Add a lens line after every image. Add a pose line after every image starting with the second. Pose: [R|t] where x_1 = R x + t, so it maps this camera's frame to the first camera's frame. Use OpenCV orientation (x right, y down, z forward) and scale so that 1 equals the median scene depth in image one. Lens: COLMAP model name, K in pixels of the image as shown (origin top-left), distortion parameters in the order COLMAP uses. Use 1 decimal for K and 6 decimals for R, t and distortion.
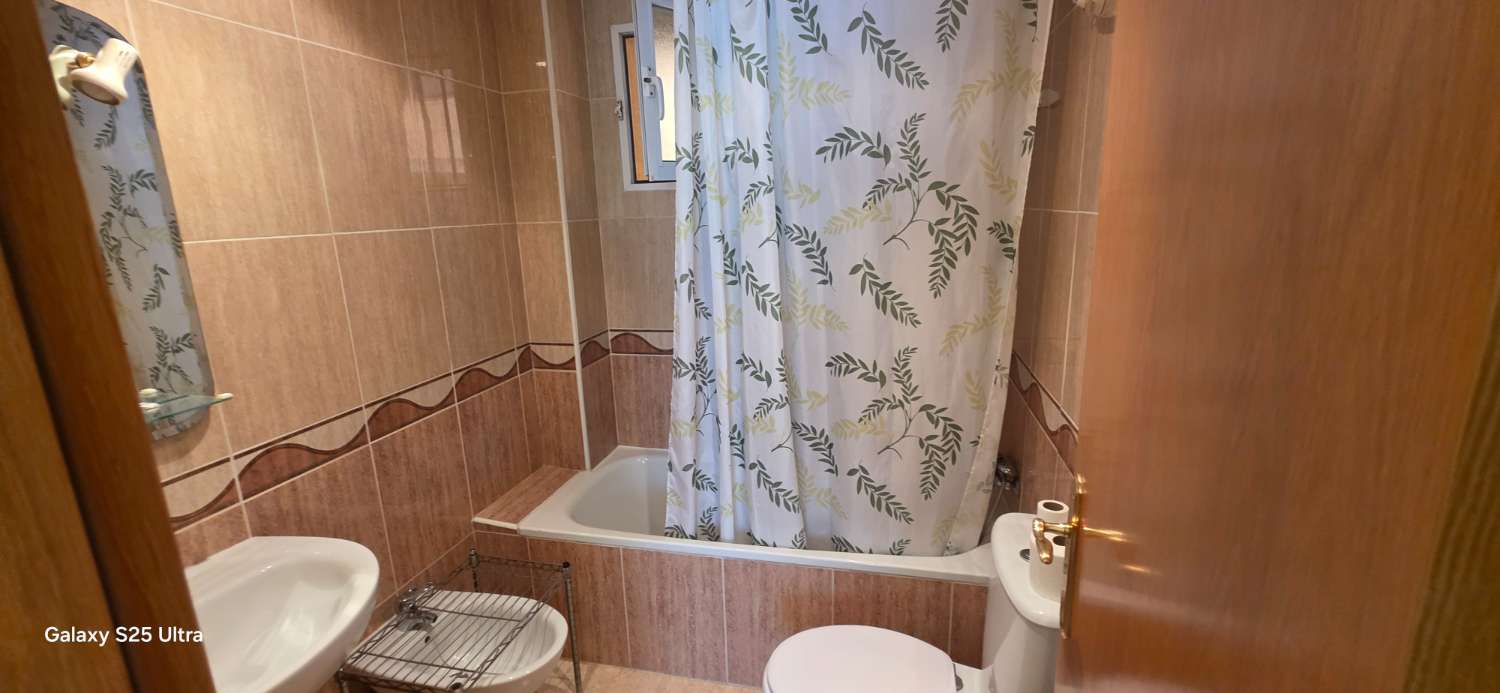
lens RADIAL K [[600.3, 0, 745.6], [0, 600.3, 345.3], [0, 0, 1]] dist [0.001707, -0.001028]
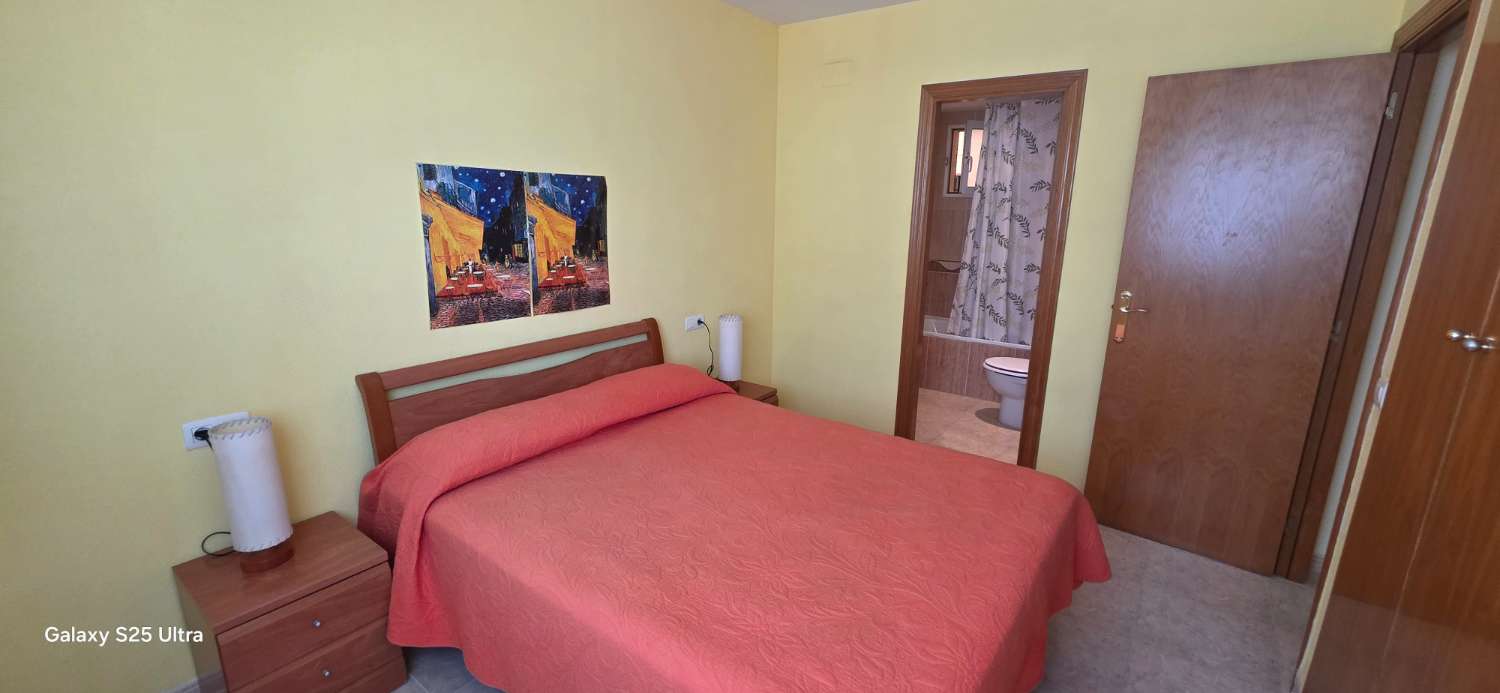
lens RADIAL K [[600.3, 0, 750.9], [0, 600.3, 341.3], [0, 0, 1]] dist [0.001707, -0.001028]
pose [[0.922235, 0.131991, -0.363402, 0.029667], [-0.130941, 0.991005, 0.027644, 0.428353], [0.363782, 0.022090, 0.931222, -1.847969]]
